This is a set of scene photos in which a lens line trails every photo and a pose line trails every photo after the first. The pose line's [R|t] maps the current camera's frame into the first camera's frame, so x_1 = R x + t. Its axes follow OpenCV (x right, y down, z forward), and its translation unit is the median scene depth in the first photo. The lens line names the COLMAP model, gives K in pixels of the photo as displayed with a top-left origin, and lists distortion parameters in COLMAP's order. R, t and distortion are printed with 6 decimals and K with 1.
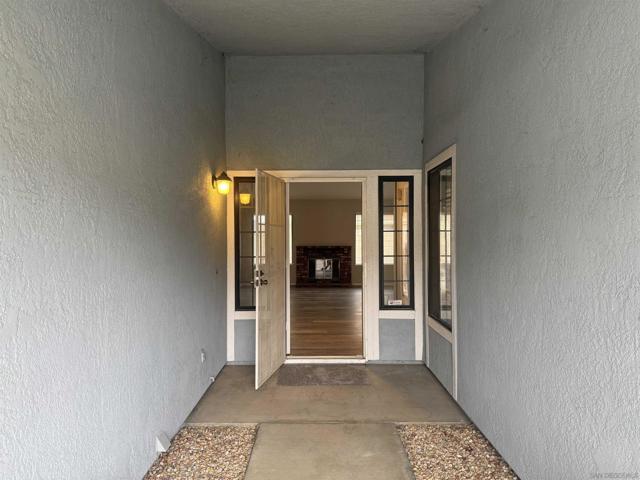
lens RADIAL K [[450.3, 0, 323.1], [0, 450.3, 240.1], [0, 0, 1]] dist [0.102371, -0.134689]
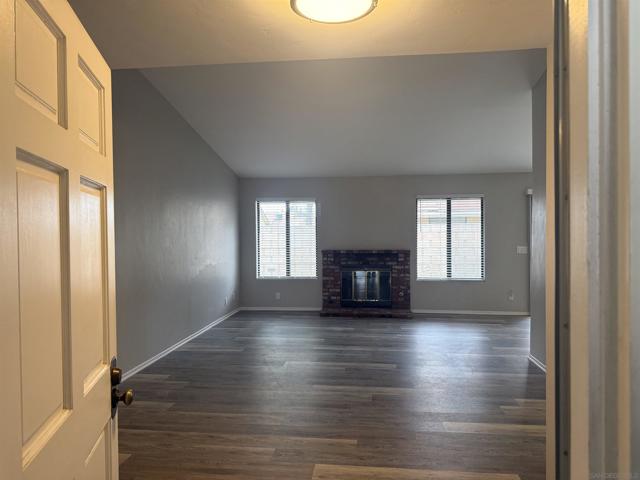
lens RADIAL K [[450.3, 0, 323.1], [0, 450.3, 240.1], [0, 0, 1]] dist [0.102371, -0.134689]
pose [[0.992930, -0.002589, -0.118670, 0.042394], [0.004281, 0.999893, 0.013999, -0.023009], [0.118621, -0.014408, 0.992835, 0.887564]]
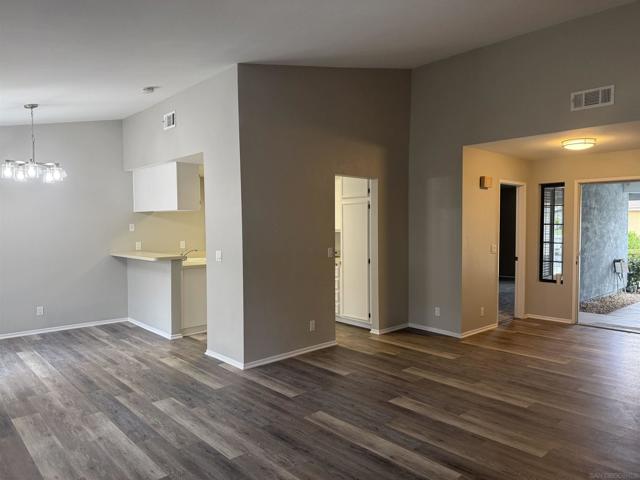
lens RADIAL K [[450.3, 0, 323.1], [0, 450.3, 240.1], [0, 0, 1]] dist [0.102371, -0.134689]
pose [[-0.681948, -0.019713, 0.731135, -0.374377], [0.006032, 0.999451, 0.032573, -0.026830], [-0.731375, 0.026624, -0.681455, 2.409566]]
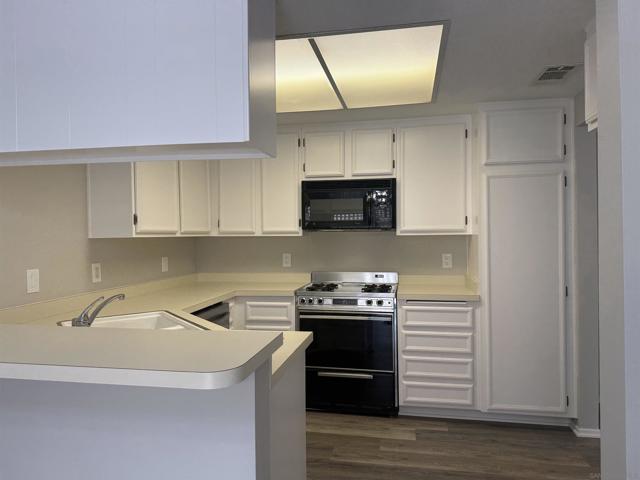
lens RADIAL K [[450.3, 0, 323.1], [0, 450.3, 240.1], [0, 0, 1]] dist [0.102371, -0.134689]
pose [[-0.984250, 0.009929, 0.176501, 0.611518], [0.012591, 0.999823, 0.013965, -0.012083], [-0.176331, 0.015967, -0.984201, 2.157559]]
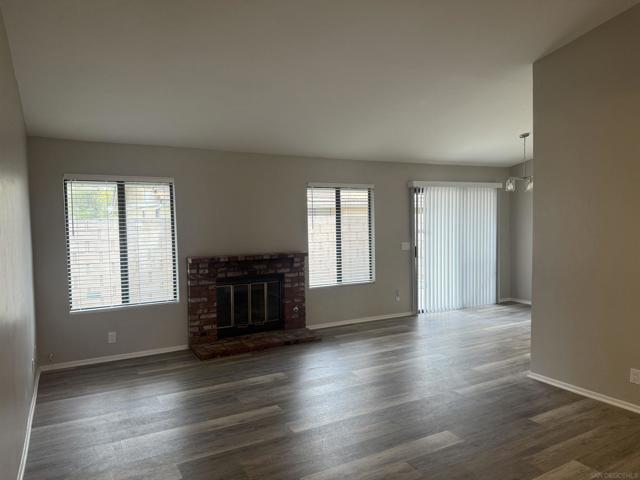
lens RADIAL K [[450.3, 0, 323.1], [0, 450.3, 240.1], [0, 0, 1]] dist [0.102371, -0.134689]
pose [[0.868225, -0.033903, 0.495011, -0.389862], [0.013064, 0.998879, 0.045499, -0.051949], [-0.495999, -0.033036, 0.867694, 1.375009]]
